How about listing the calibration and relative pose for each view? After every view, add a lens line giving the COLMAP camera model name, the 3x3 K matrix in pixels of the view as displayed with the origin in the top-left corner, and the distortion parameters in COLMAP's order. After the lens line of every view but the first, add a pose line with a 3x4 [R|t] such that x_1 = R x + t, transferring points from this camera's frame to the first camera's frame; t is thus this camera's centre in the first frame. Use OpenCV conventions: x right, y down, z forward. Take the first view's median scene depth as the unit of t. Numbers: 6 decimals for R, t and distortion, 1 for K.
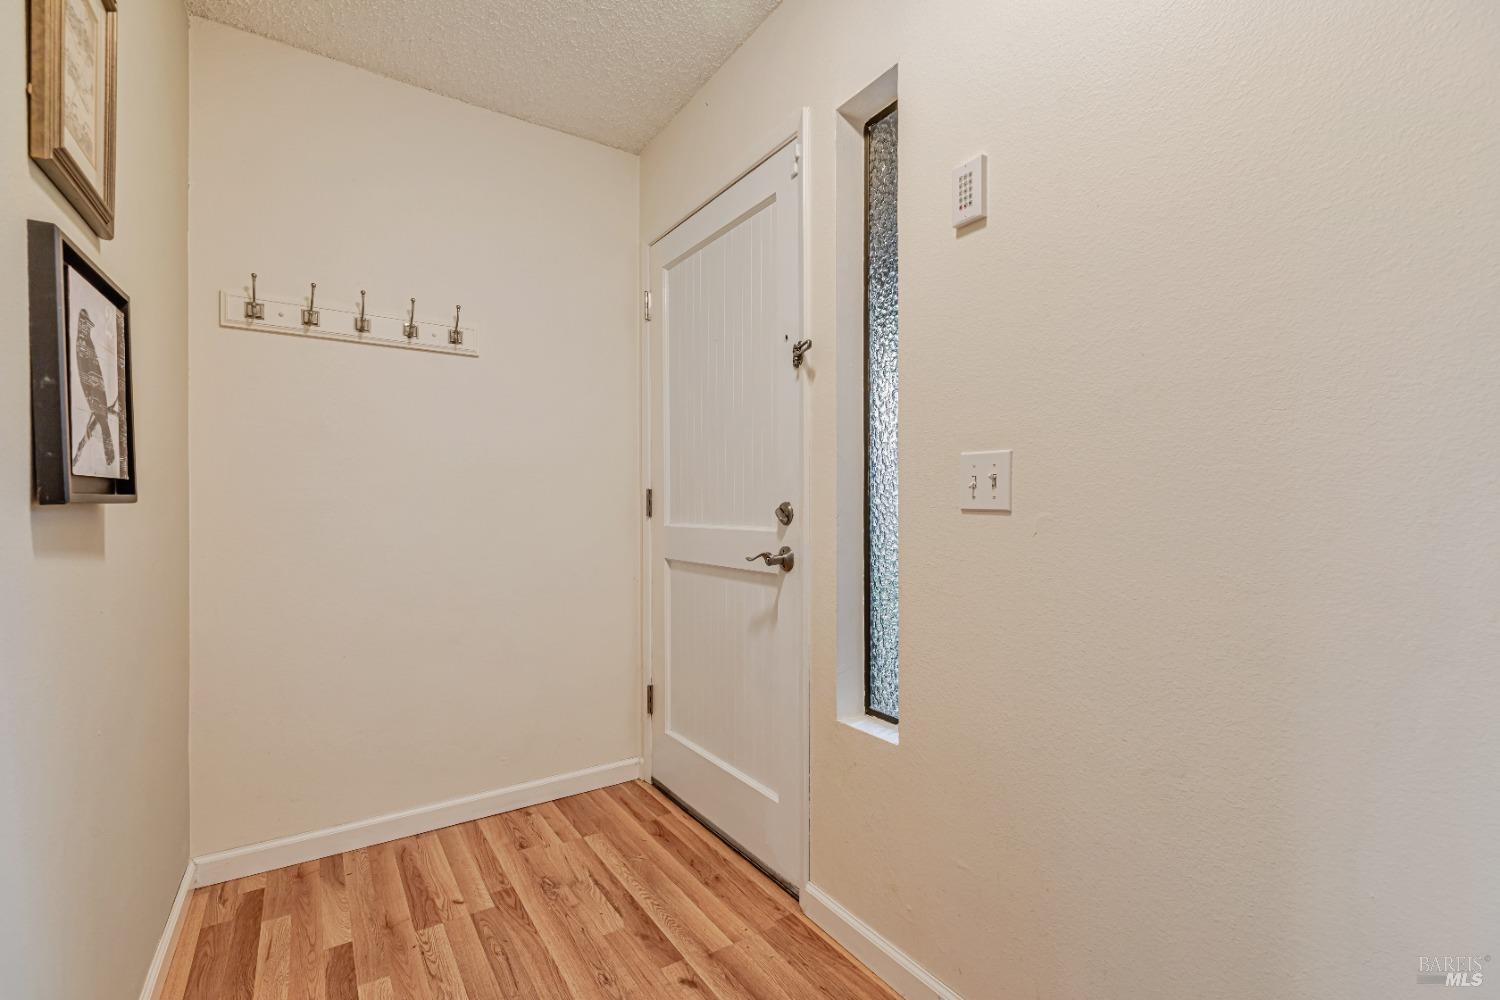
lens RADIAL K [[669.3, 0, 753.0], [0, 669.3, 504.8], [0, 0, 1]] dist [0.003734, 0.000399]
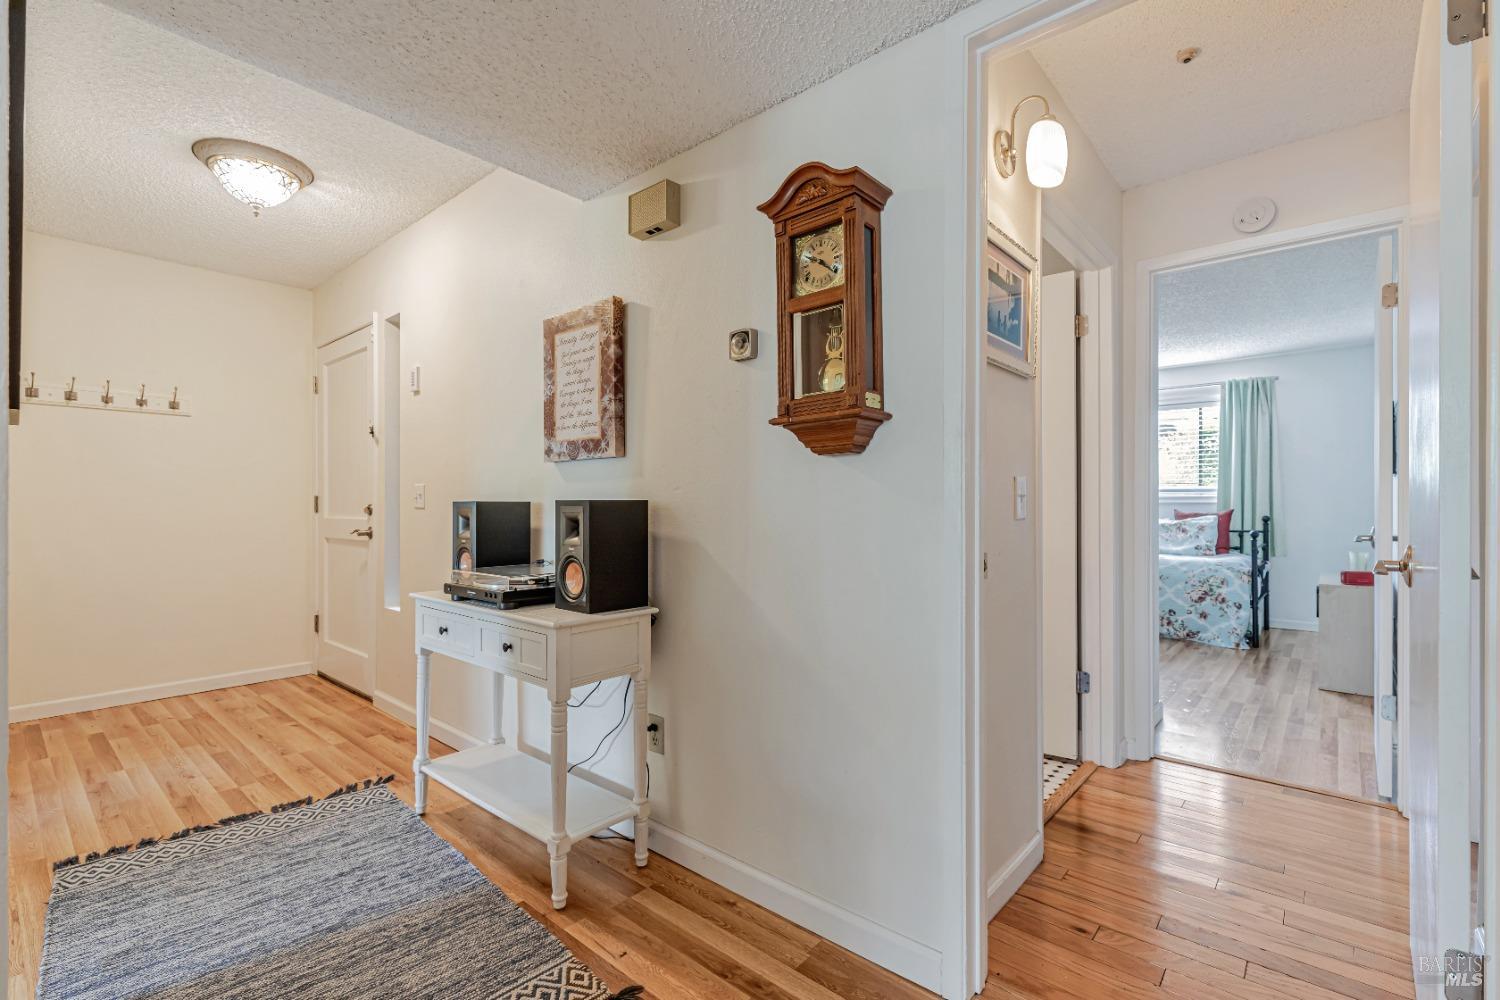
lens RADIAL K [[669.3, 0, 753.0], [0, 669.3, 504.8], [0, 0, 1]] dist [0.003734, 0.000399]
pose [[0.964854, 0.003914, 0.262757, 0.632901], [-0.003114, 0.999989, -0.003458, 0.001420], [-0.262768, 0.002518, 0.964856, -1.233871]]
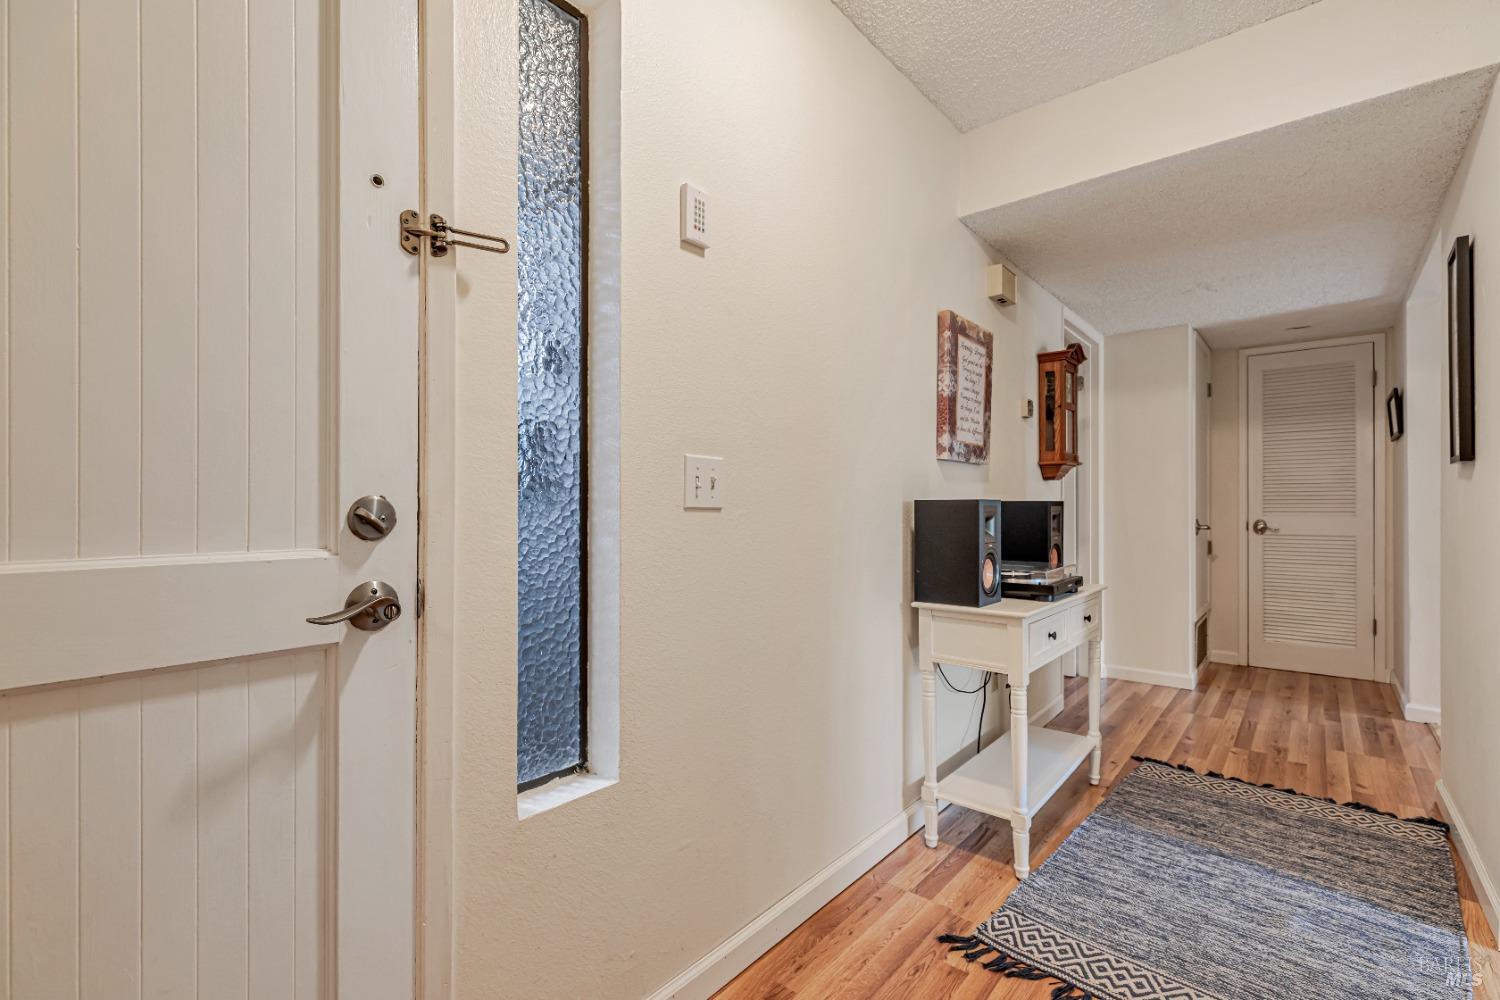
lens RADIAL K [[669.3, 0, 753.0], [0, 669.3, 504.8], [0, 0, 1]] dist [0.003734, 0.000399]
pose [[-0.281294, 0.002444, 0.959619, -0.536450], [-0.000456, 0.999996, -0.002680, 0.003640], [-0.959622, -0.001191, -0.281292, 0.873967]]
